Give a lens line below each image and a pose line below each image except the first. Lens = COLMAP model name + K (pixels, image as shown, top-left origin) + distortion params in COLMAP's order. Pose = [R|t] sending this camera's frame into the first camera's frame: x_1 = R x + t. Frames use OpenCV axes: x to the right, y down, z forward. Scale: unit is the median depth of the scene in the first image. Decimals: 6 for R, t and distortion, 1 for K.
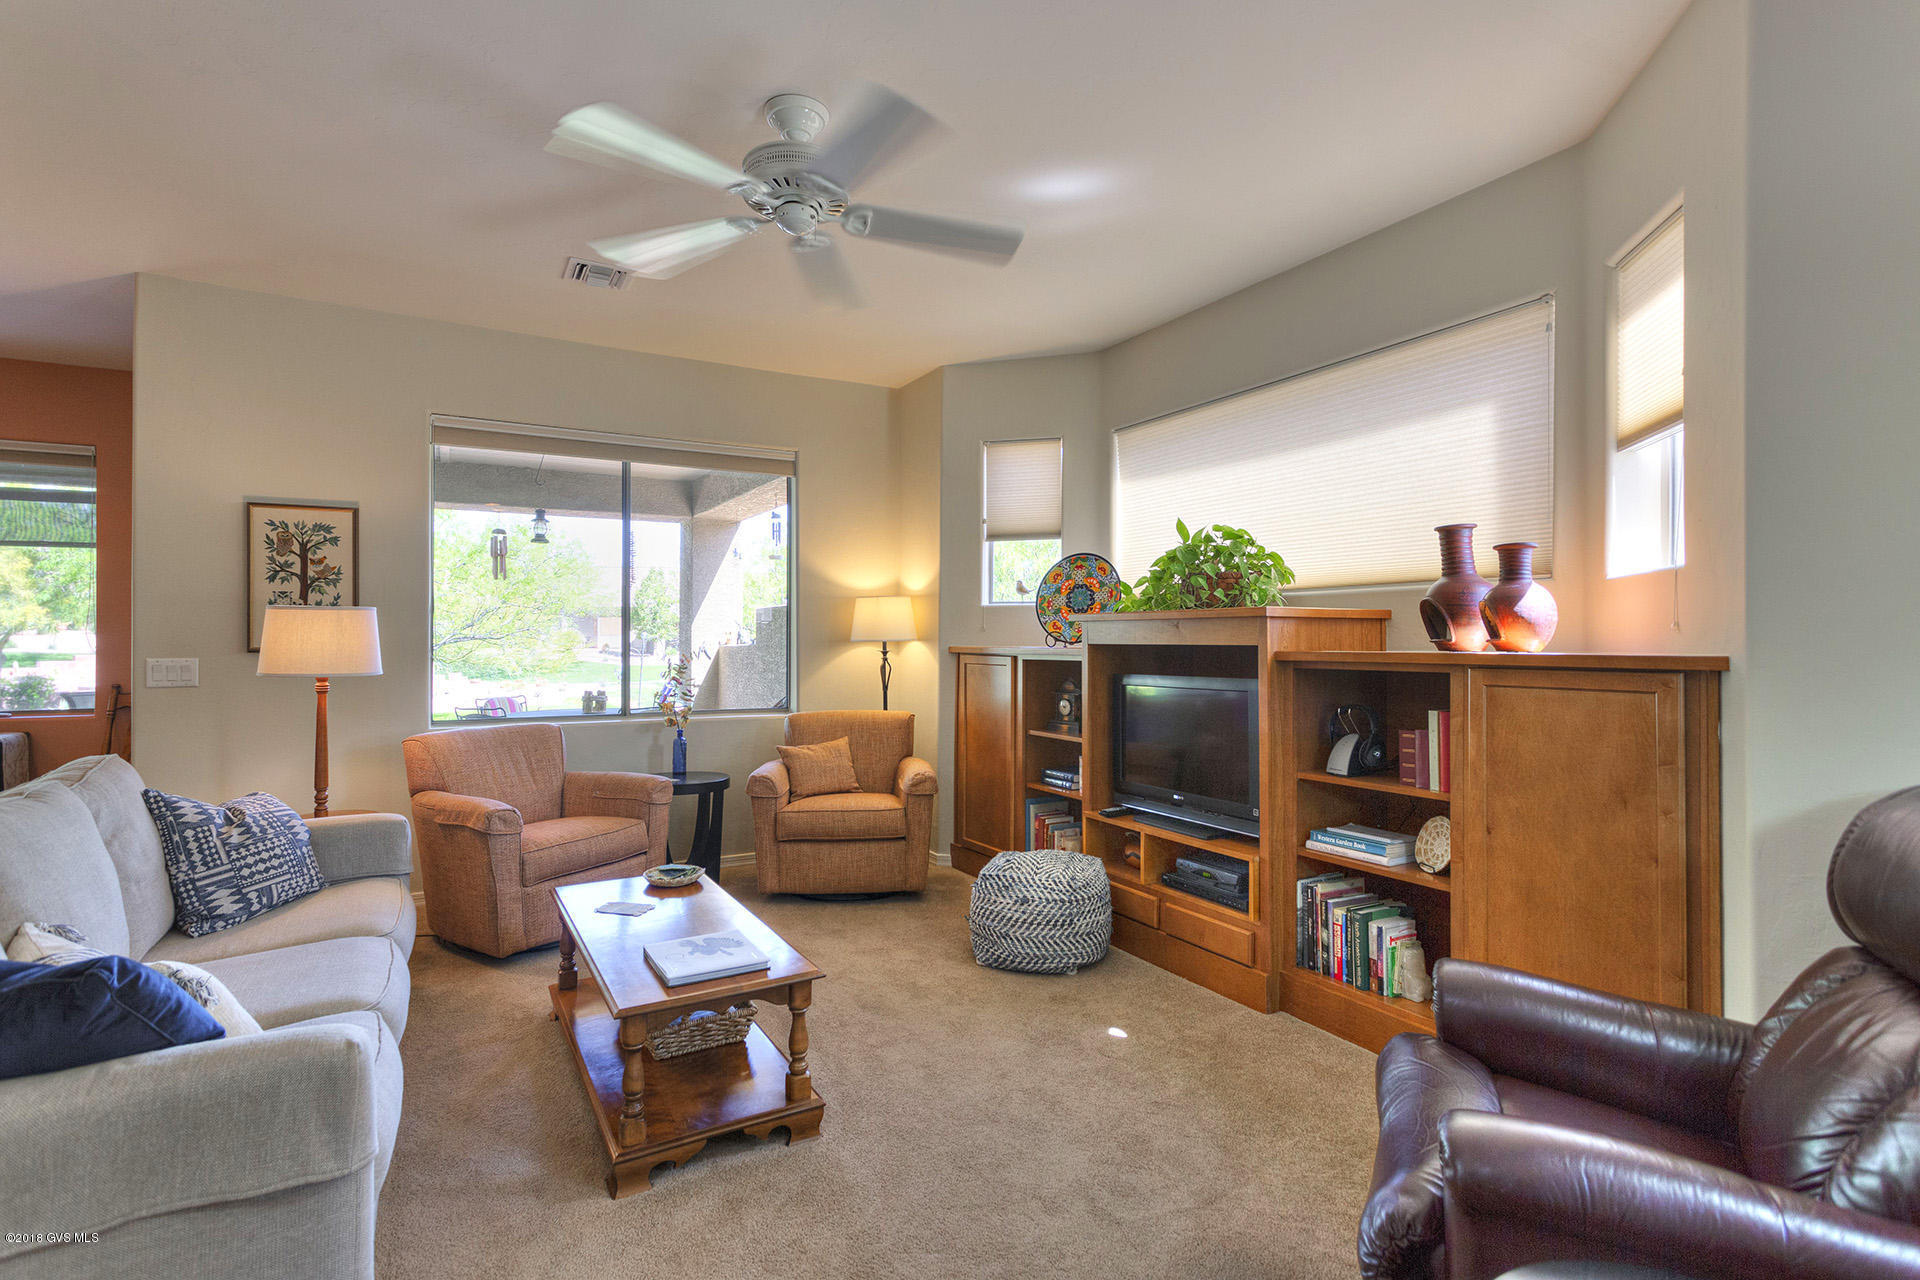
lens RADIAL K [[900.7, 0, 960.0], [0, 900.7, 640.0], [0, 0, 1]] dist [0.001376, 0.000082]
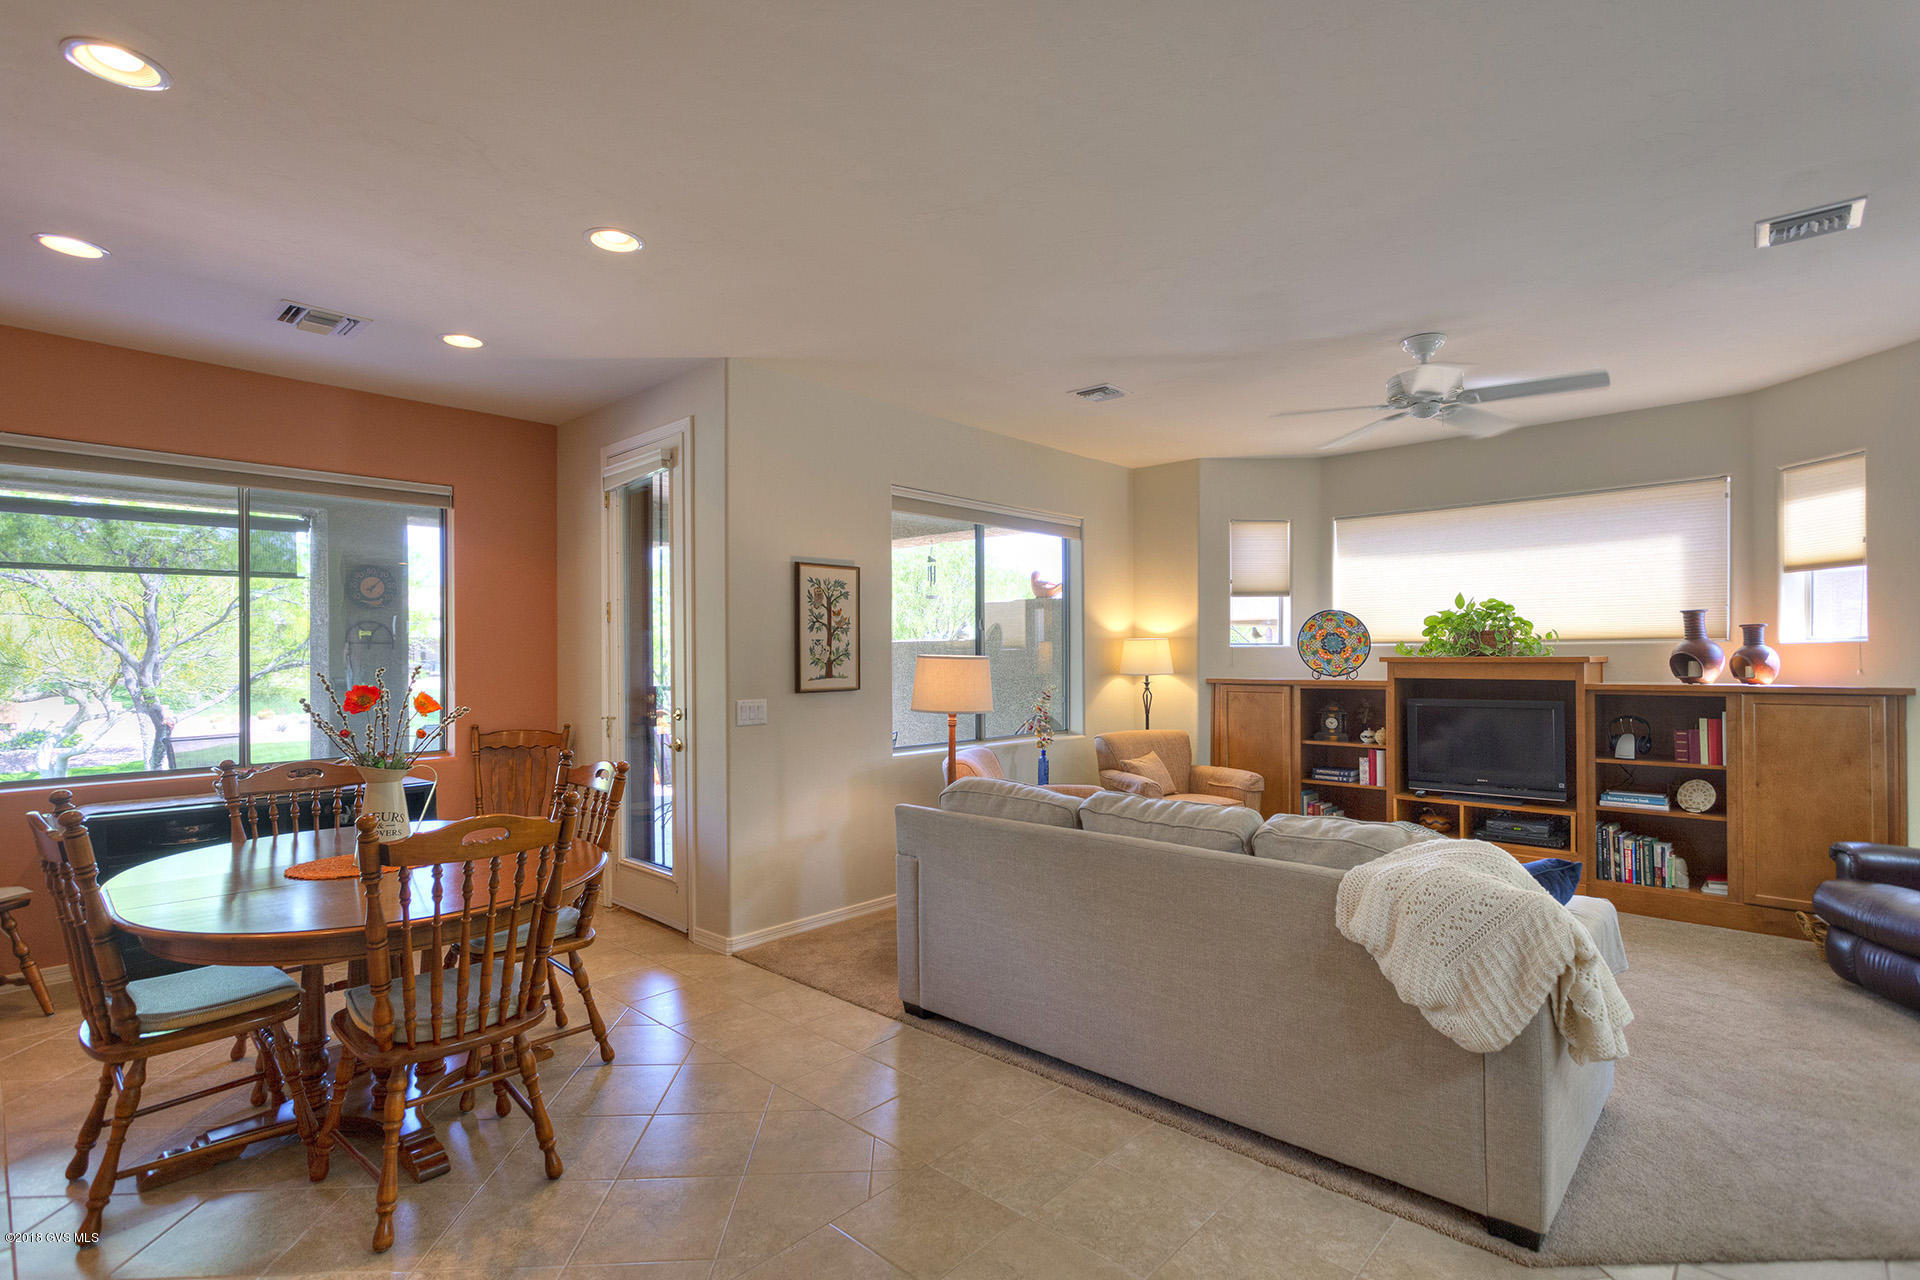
lens RADIAL K [[927.1, 0, 915.9], [0, 927.1, 666.7], [0, 0, 1]] dist [0.000178, -0.000056]
pose [[0.953876, -0.007183, 0.300114, -0.983249], [0.003875, 0.999925, 0.011615, -0.032366], [-0.300175, -0.009917, 0.953833, -0.165276]]
